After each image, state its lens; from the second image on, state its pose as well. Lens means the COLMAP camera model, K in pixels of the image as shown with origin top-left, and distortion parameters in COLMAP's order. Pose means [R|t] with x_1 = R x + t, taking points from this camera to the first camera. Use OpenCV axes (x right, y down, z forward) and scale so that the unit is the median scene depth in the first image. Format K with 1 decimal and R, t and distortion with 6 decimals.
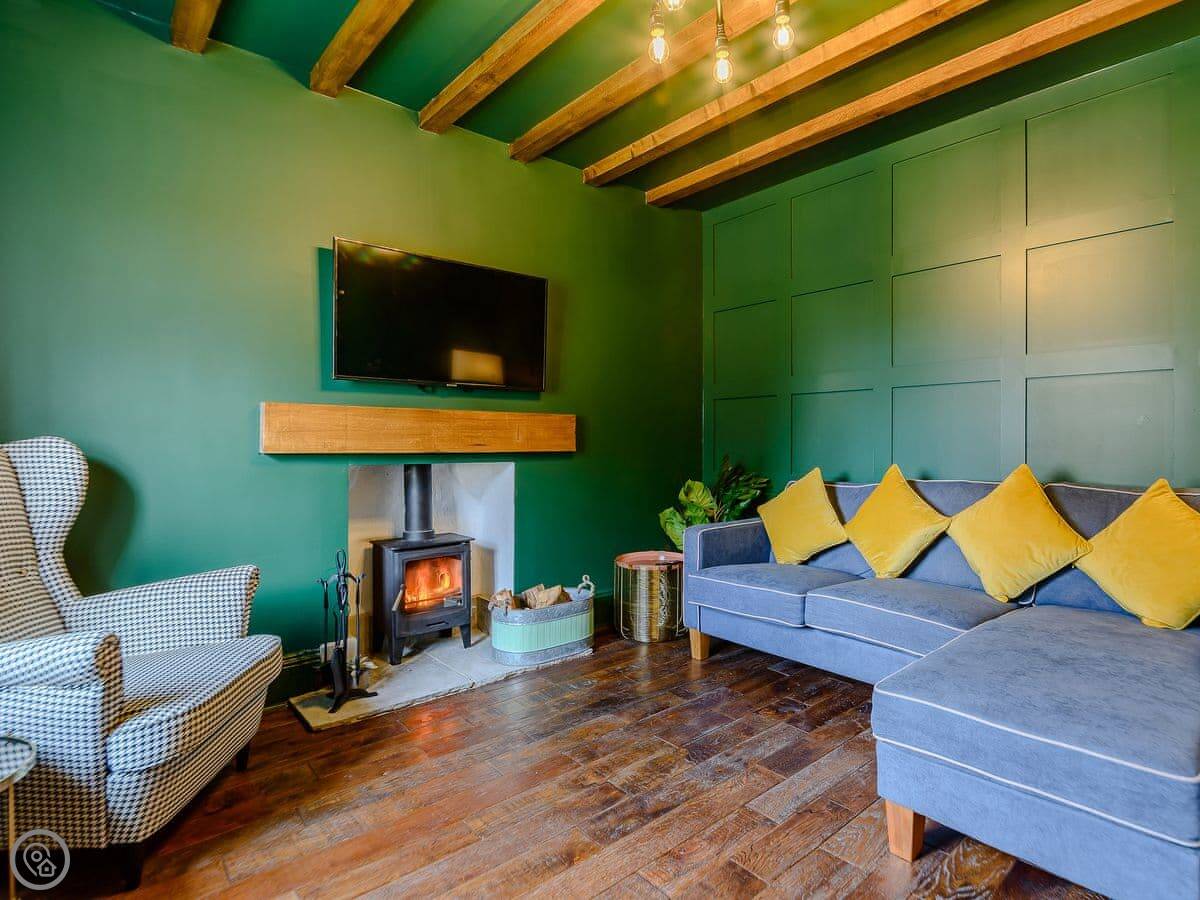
lens RADIAL K [[613.4, 0, 545.7], [0, 613.4, 446.4], [0, 0, 1]] dist [-0.001469, -0.008074]
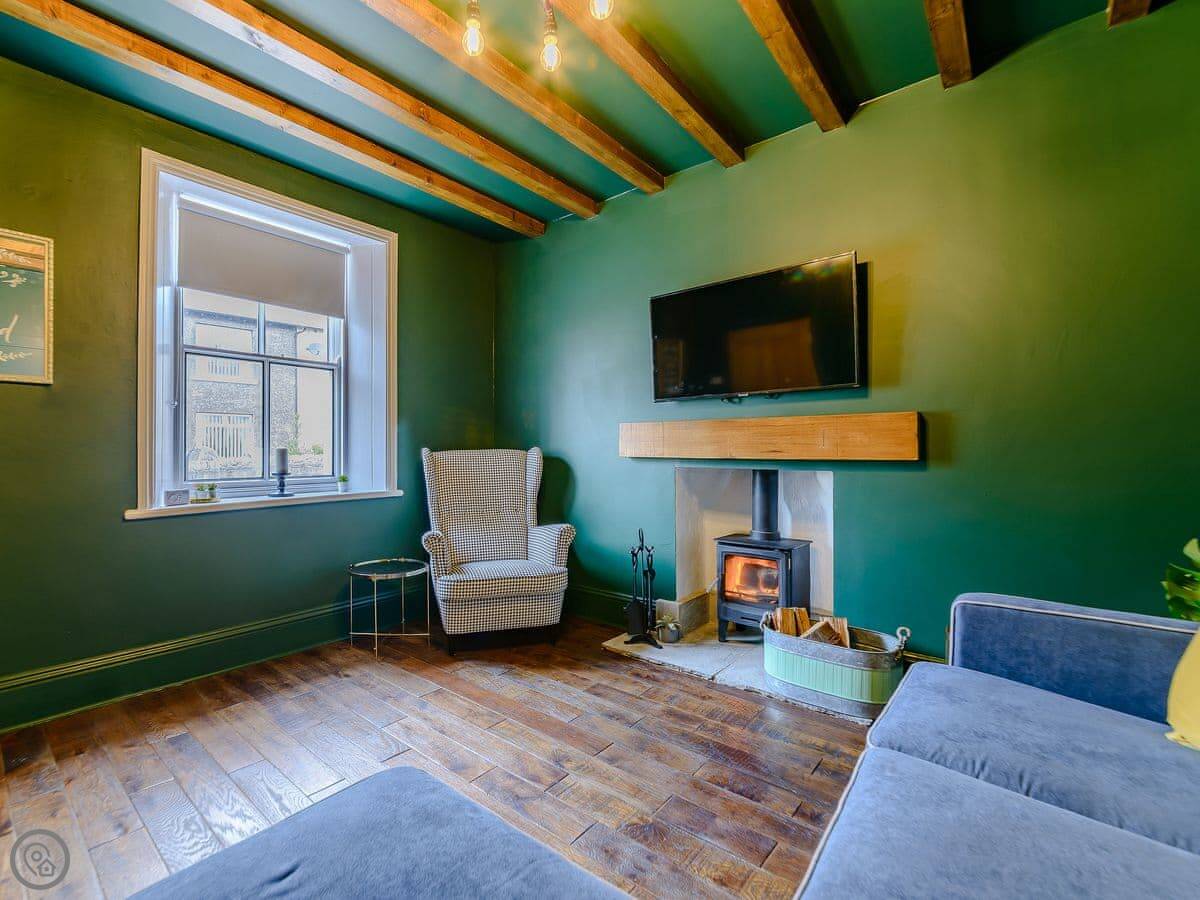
lens RADIAL K [[518.2, 0, 623.2], [0, 518.2, 444.1], [0, 0, 1]] dist [0.000342, 0.000039]
pose [[0.253988, -0.010807, -0.967147, 0.757621], [0.002731, 0.999942, -0.010456, -0.007892], [0.967203, 0.000015, 0.254003, 0.660143]]
